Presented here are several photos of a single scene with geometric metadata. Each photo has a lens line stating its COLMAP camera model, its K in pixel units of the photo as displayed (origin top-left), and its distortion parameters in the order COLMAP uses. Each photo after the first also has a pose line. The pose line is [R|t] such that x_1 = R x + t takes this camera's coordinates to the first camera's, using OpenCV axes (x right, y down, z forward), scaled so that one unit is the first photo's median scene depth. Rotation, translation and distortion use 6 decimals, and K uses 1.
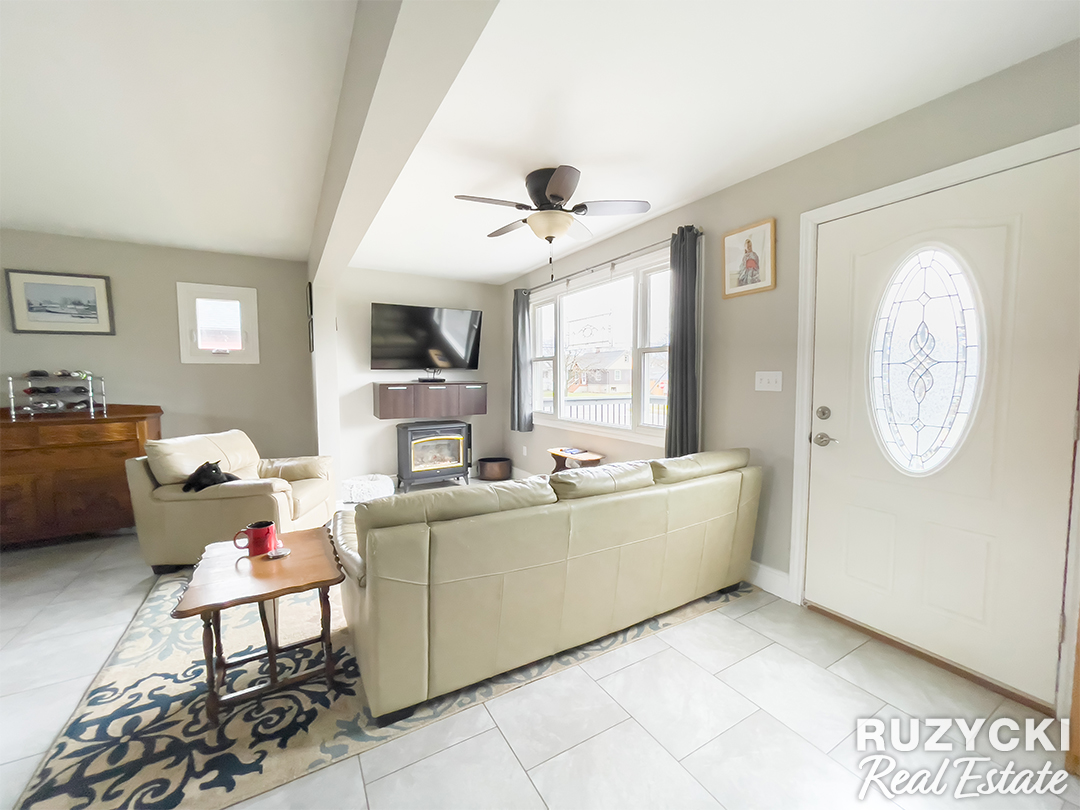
lens RADIAL K [[435.4, 0, 541.1], [0, 435.4, 406.4], [0, 0, 1]] dist [-0.005713, 0.001522]
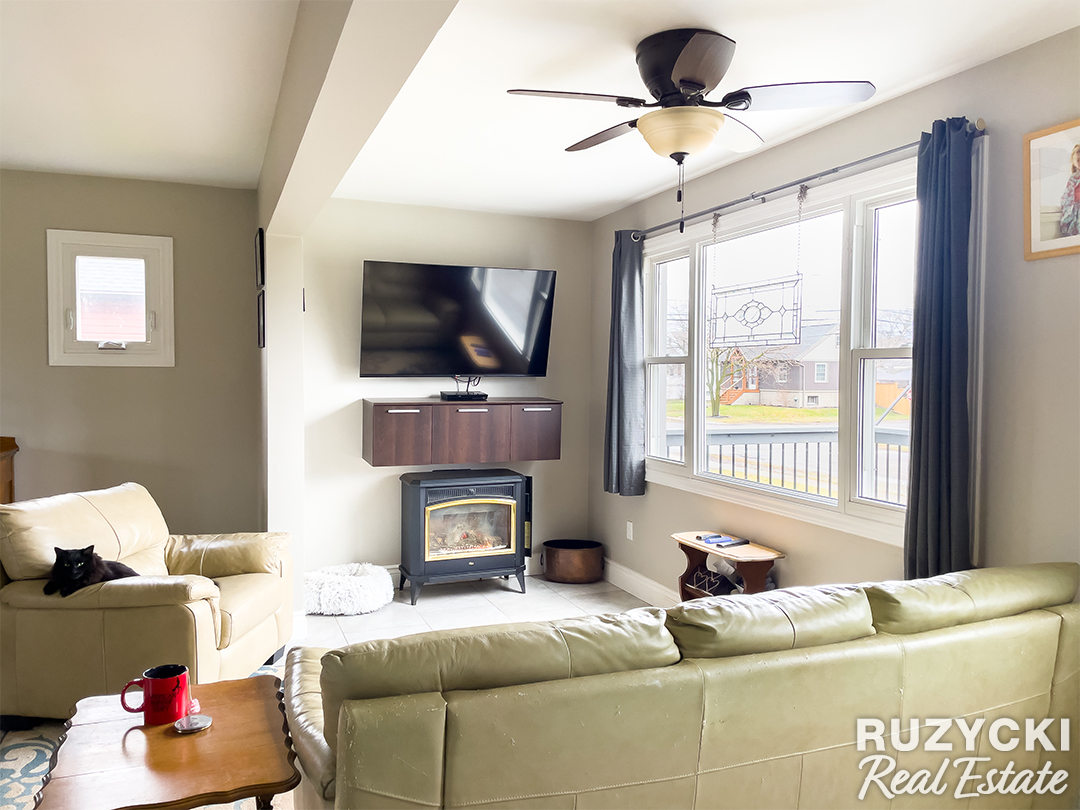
lens RADIAL K [[814.3, 0, 548.5], [0, 814.3, 402.1], [0, 0, 1]] dist [0.060615, -0.049418]
pose [[0.989297, 0.015113, -0.145129, 0.009035], [-0.019824, 0.999321, -0.031064, -0.033068], [0.144561, 0.033608, 0.988925, -0.017335]]
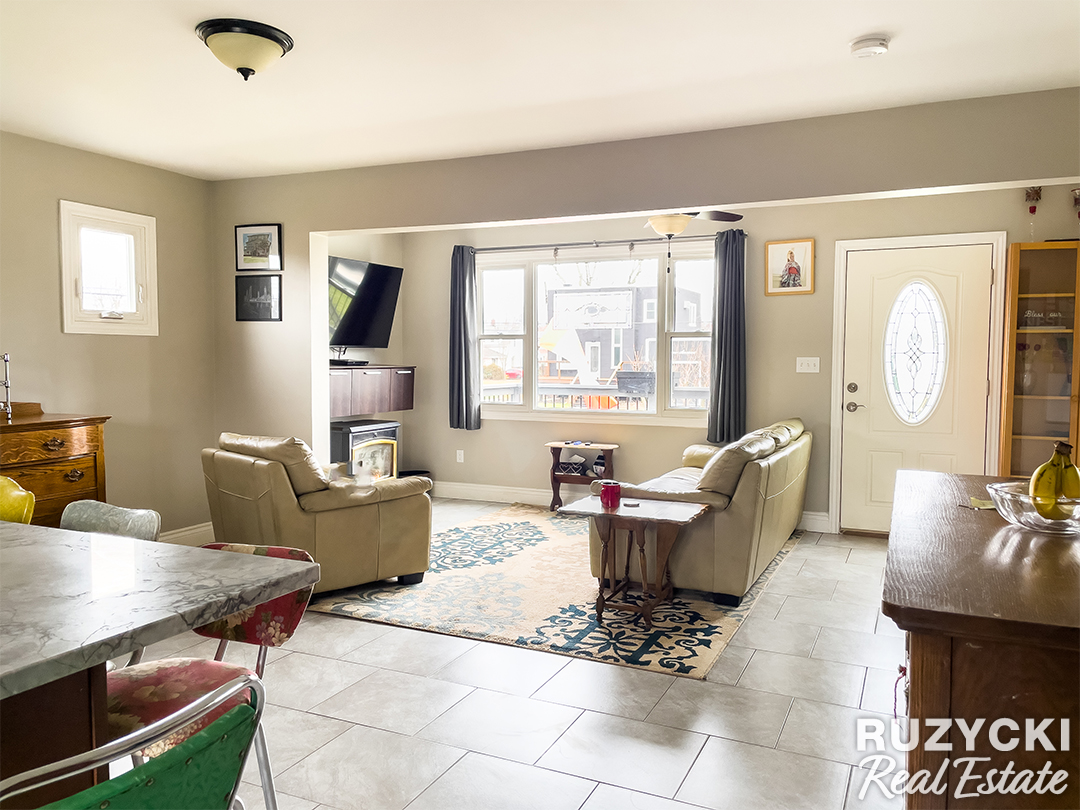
lens RADIAL K [[814.3, 0, 543.4], [0, 814.3, 401.1], [0, 0, 1]] dist [0.060615, -0.049418]
pose [[0.823195, -0.022979, 0.567294, -1.088582], [0.031057, 0.999507, -0.004579, 0.025977], [-0.566909, 0.021388, 0.823503, -0.393161]]
